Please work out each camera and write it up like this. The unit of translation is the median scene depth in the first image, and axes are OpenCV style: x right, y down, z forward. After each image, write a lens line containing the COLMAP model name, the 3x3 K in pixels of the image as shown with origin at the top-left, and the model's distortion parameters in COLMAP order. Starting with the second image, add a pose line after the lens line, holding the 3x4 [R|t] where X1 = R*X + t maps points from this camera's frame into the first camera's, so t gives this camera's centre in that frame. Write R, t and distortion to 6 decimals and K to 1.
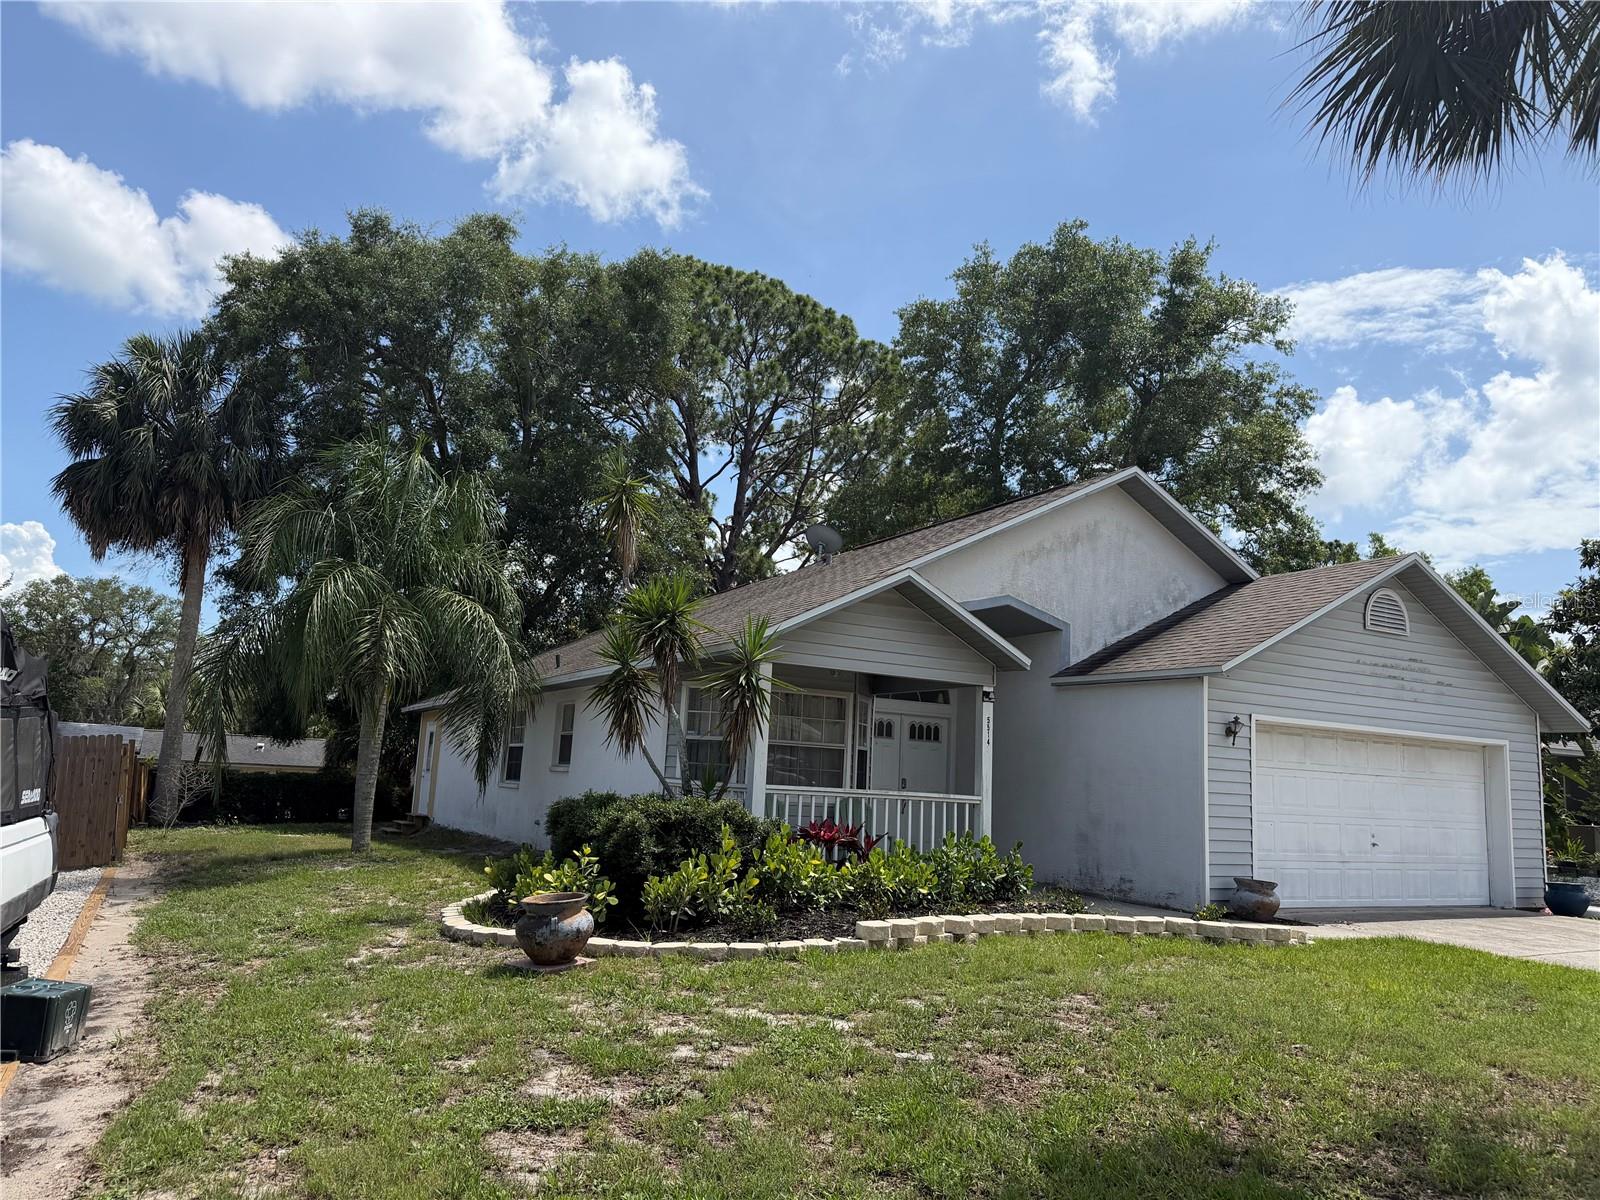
lens RADIAL K [[1153.2, 0, 796.0], [0, 1153.2, 603.1], [0, 0, 1]] dist [0.045201, -0.060087]
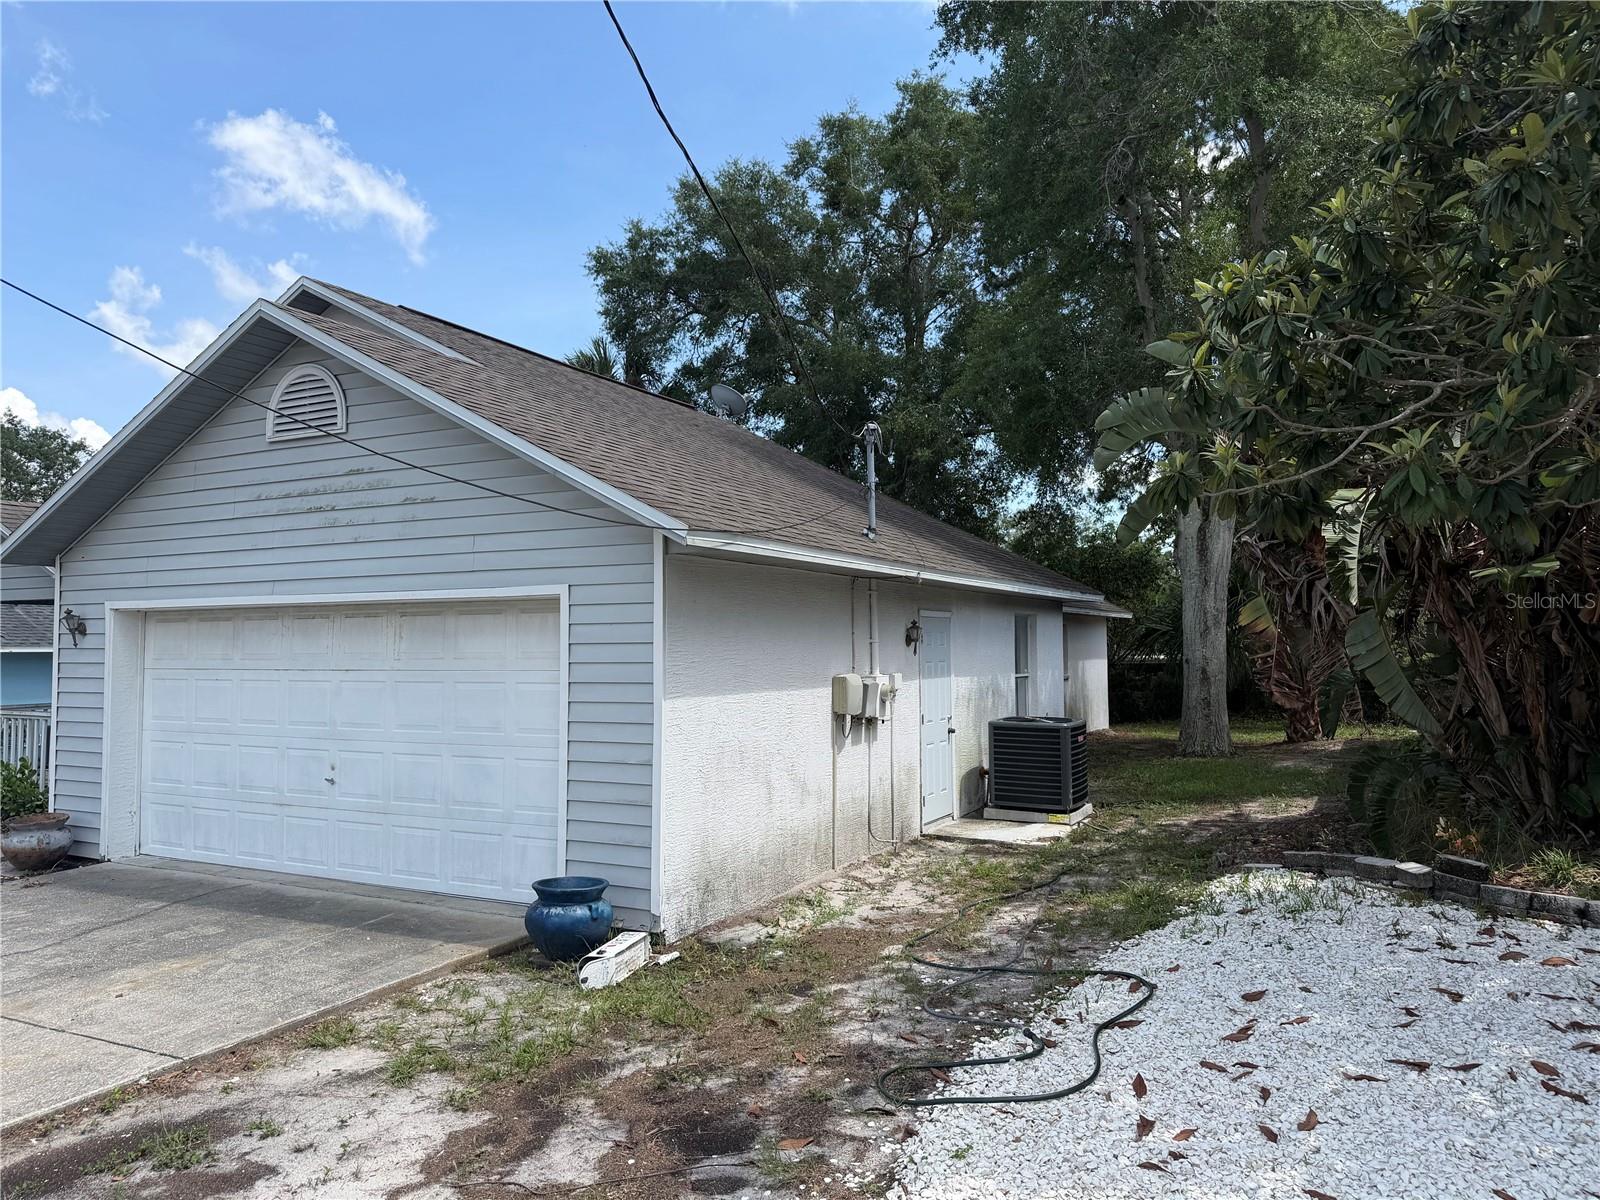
lens RADIAL K [[1153.2, 0, 803.4], [0, 1153.2, 591.0], [0, 0, 1]] dist [0.045201, -0.060087]
pose [[0.548800, -0.091077, -0.830978, 1.120605], [0.162137, 0.986768, -0.001072, 0.143496], [0.820079, -0.134144, 0.556305, 0.843903]]
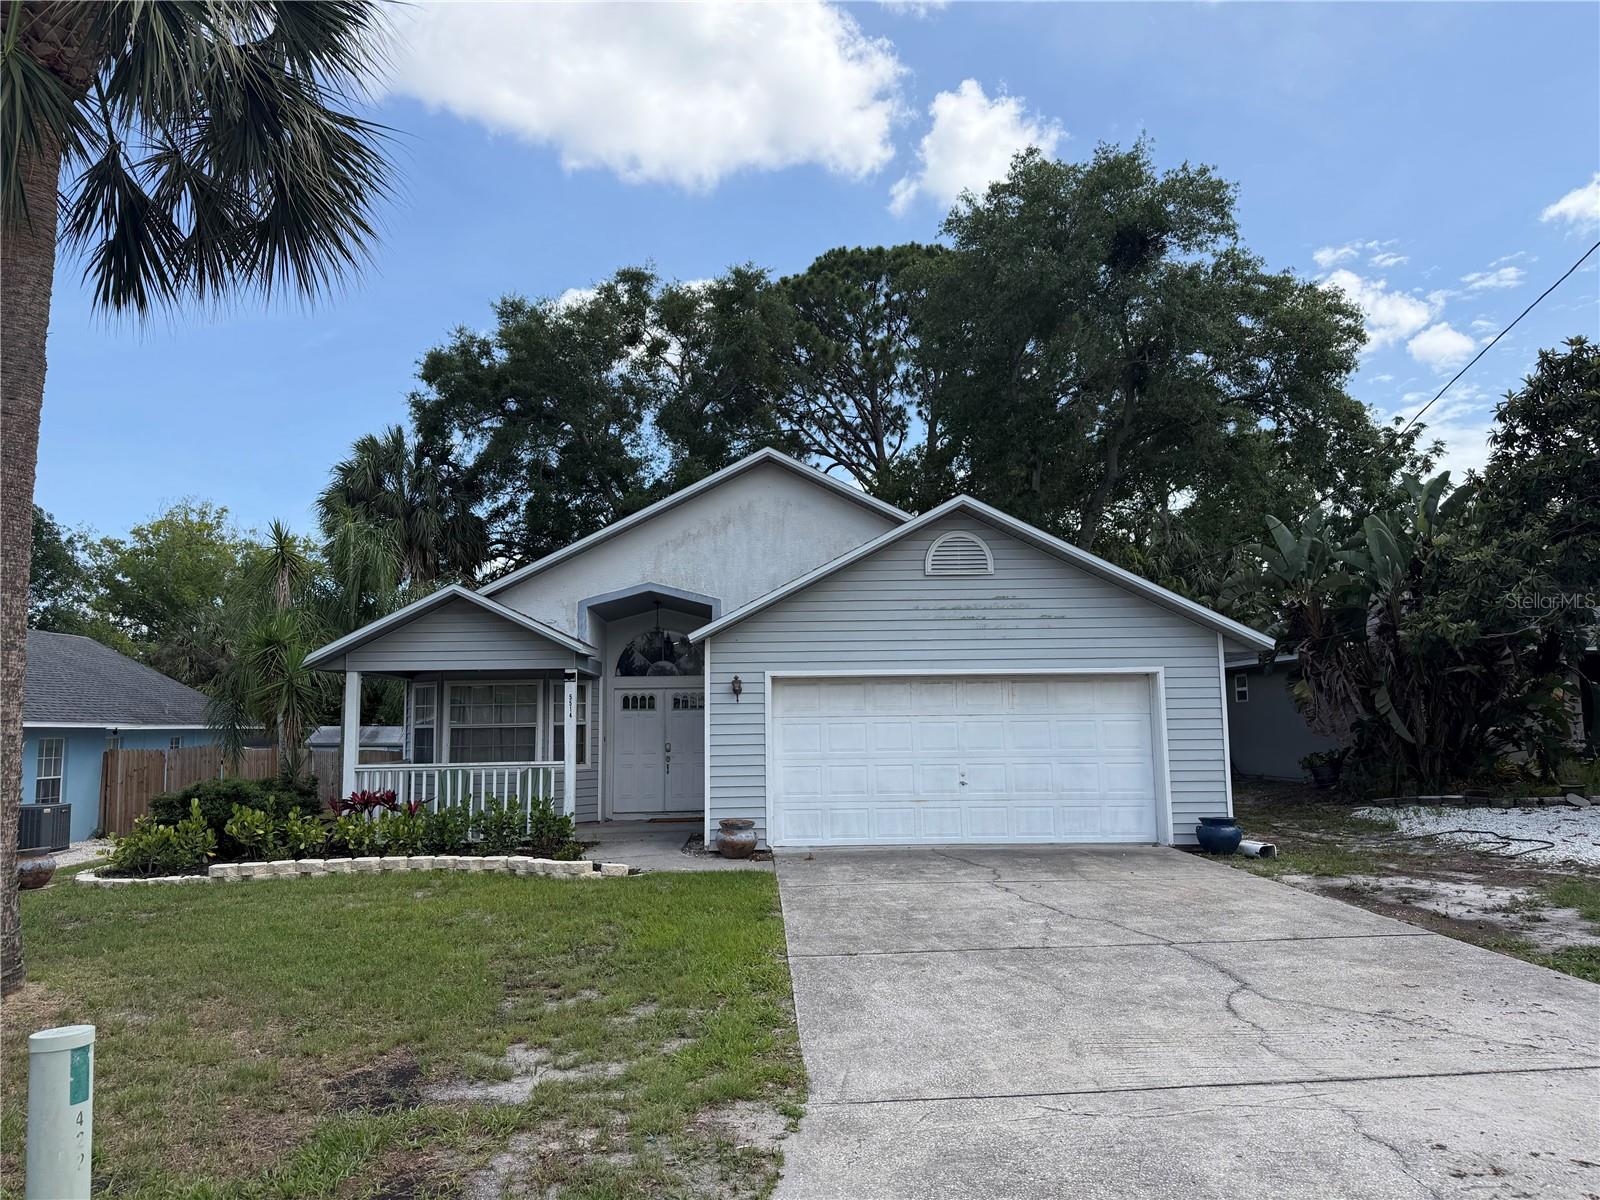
lens RADIAL K [[1153.2, 0, 813.2], [0, 1153.2, 593.9], [0, 0, 1]] dist [0.045201, -0.060087]
pose [[0.884570, -0.114585, -0.452113, 0.827302], [0.128626, 0.991693, 0.000322, 0.024432], [0.448320, -0.058438, 0.891961, 0.045521]]
